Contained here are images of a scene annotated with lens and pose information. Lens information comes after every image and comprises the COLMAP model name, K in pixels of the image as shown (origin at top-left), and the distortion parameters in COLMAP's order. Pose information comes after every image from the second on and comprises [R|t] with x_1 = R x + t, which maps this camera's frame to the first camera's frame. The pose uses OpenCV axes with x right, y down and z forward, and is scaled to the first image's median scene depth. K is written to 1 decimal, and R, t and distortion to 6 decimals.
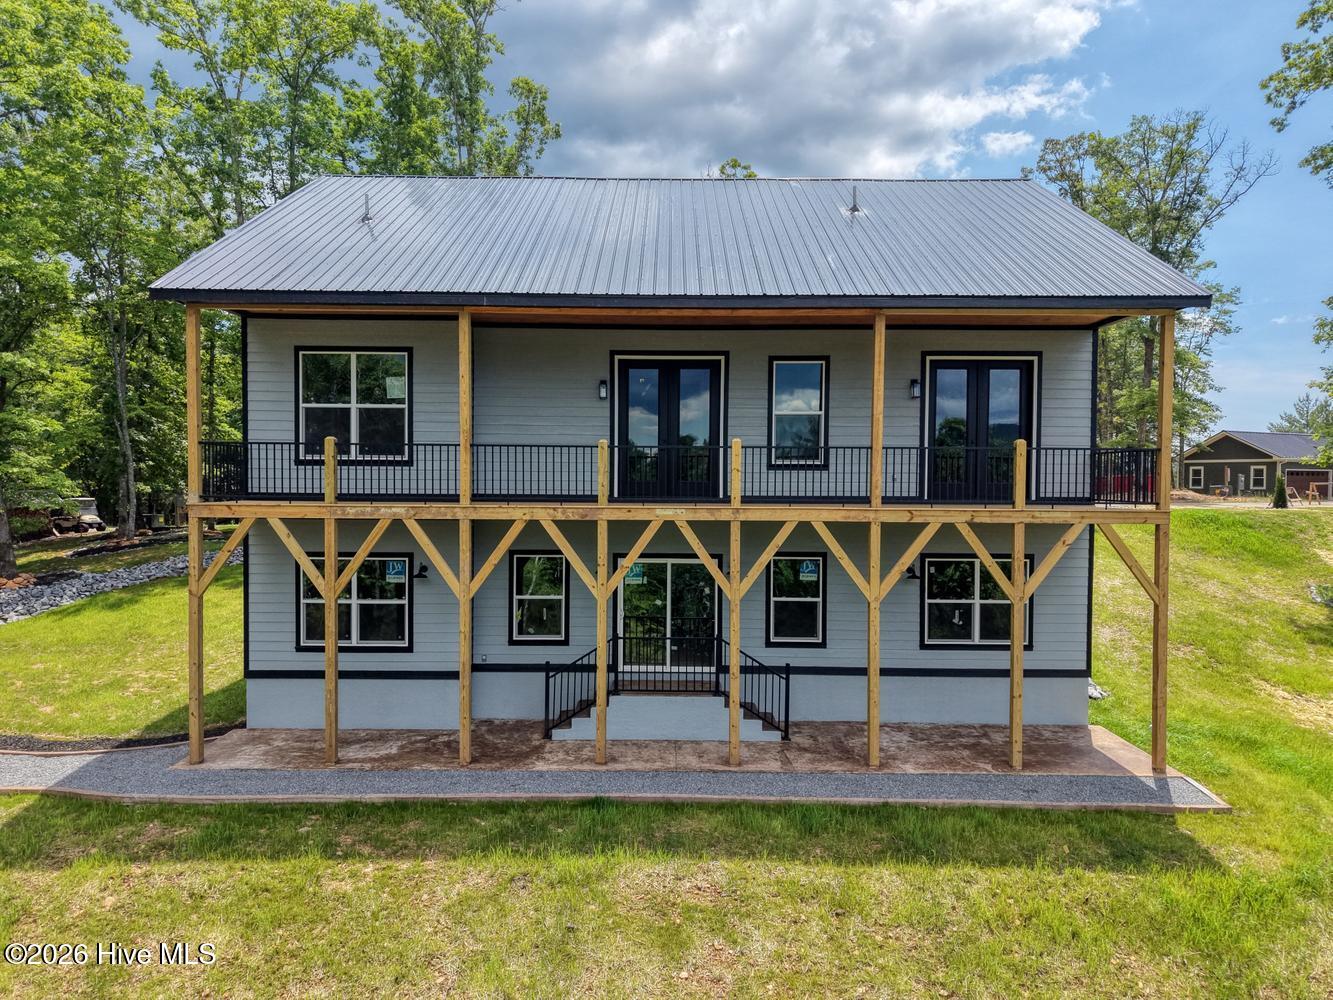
lens RADIAL K [[911.6, 0, 663.4], [0, 911.6, 498.3], [0, 0, 1]] dist [0.010132, -0.003727]
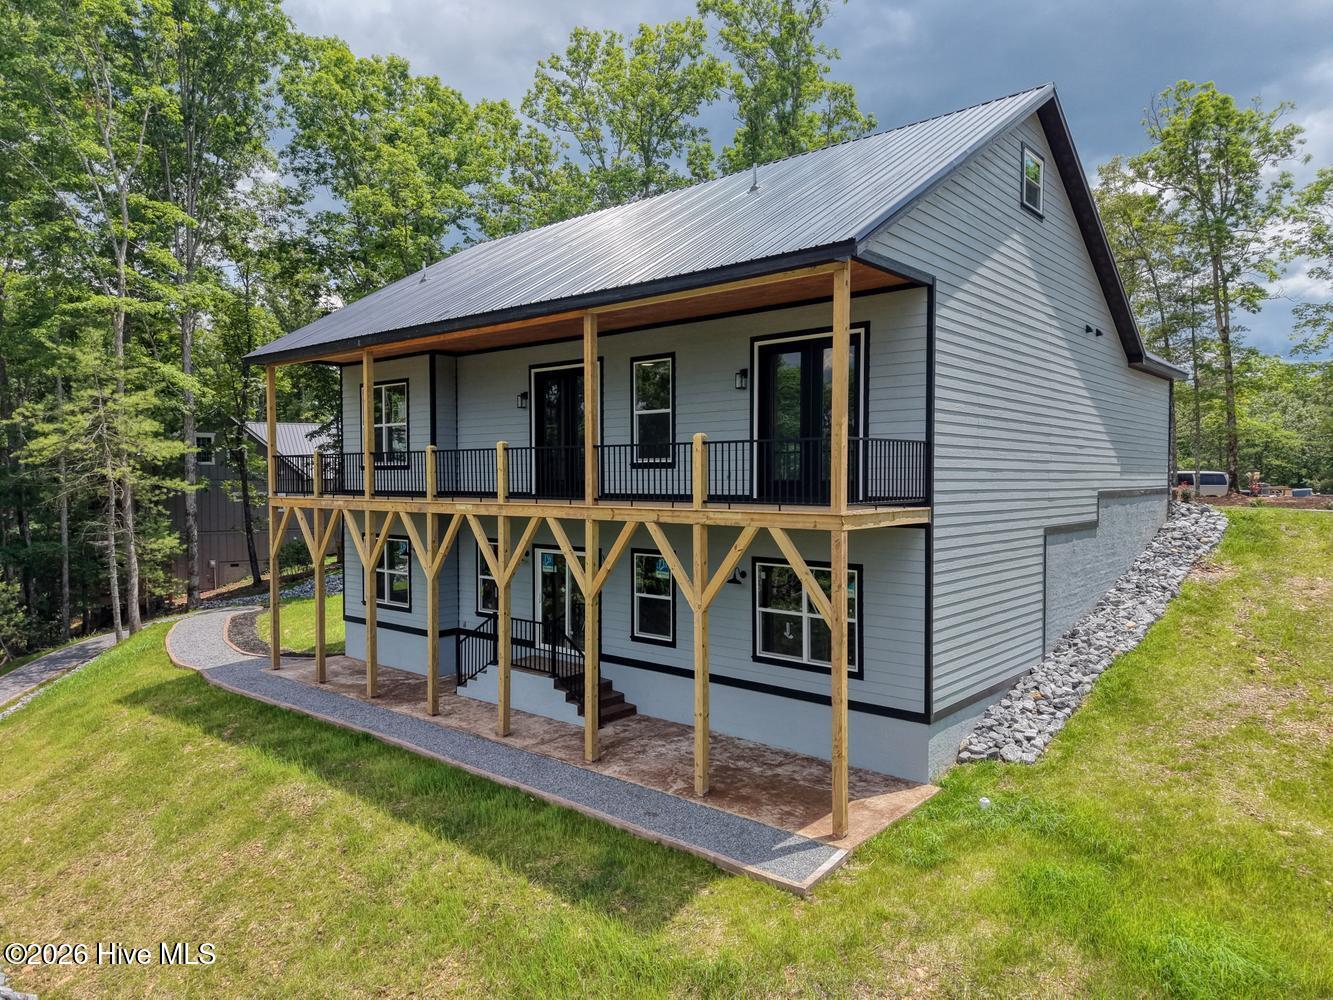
lens RADIAL K [[911.6, 0, 672.8], [0, 911.6, 487.3], [0, 0, 1]] dist [0.010132, -0.003727]
pose [[0.753061, -0.000192, -0.657950, 0.828730], [-0.008529, 0.999913, -0.010054, 0.000059], [0.657895, 0.013183, 0.752994, 0.256500]]
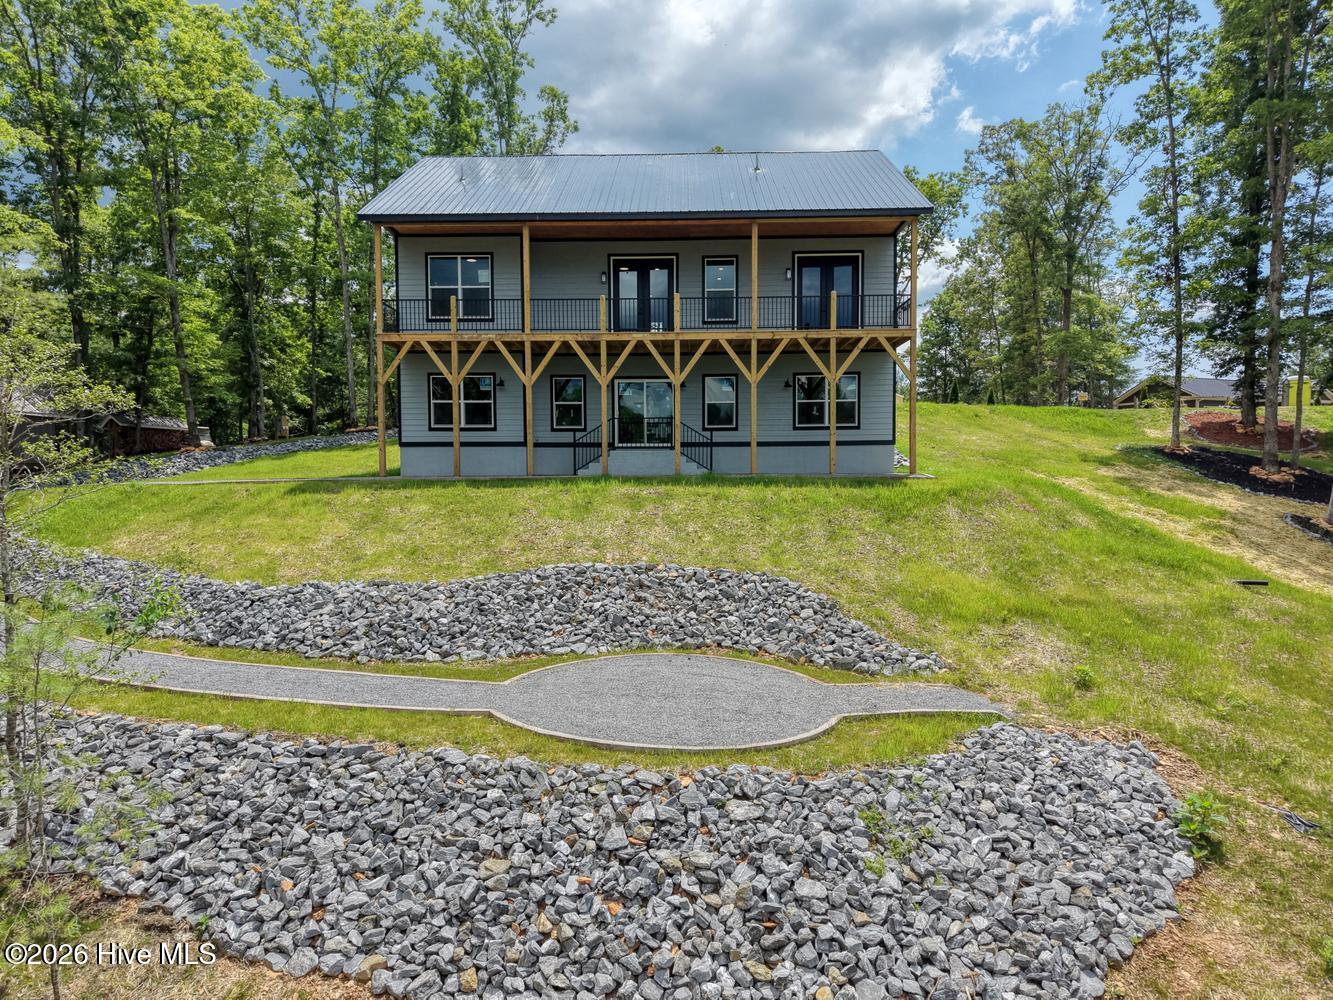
lens RADIAL K [[911.6, 0, 669.9], [0, 911.6, 509.9], [0, 0, 1]] dist [0.010132, -0.003727]
pose [[0.999751, -0.012809, -0.018252, 0.081131], [0.013100, 0.999787, 0.015919, 0.286755], [0.018044, -0.016154, 0.999707, -0.699227]]
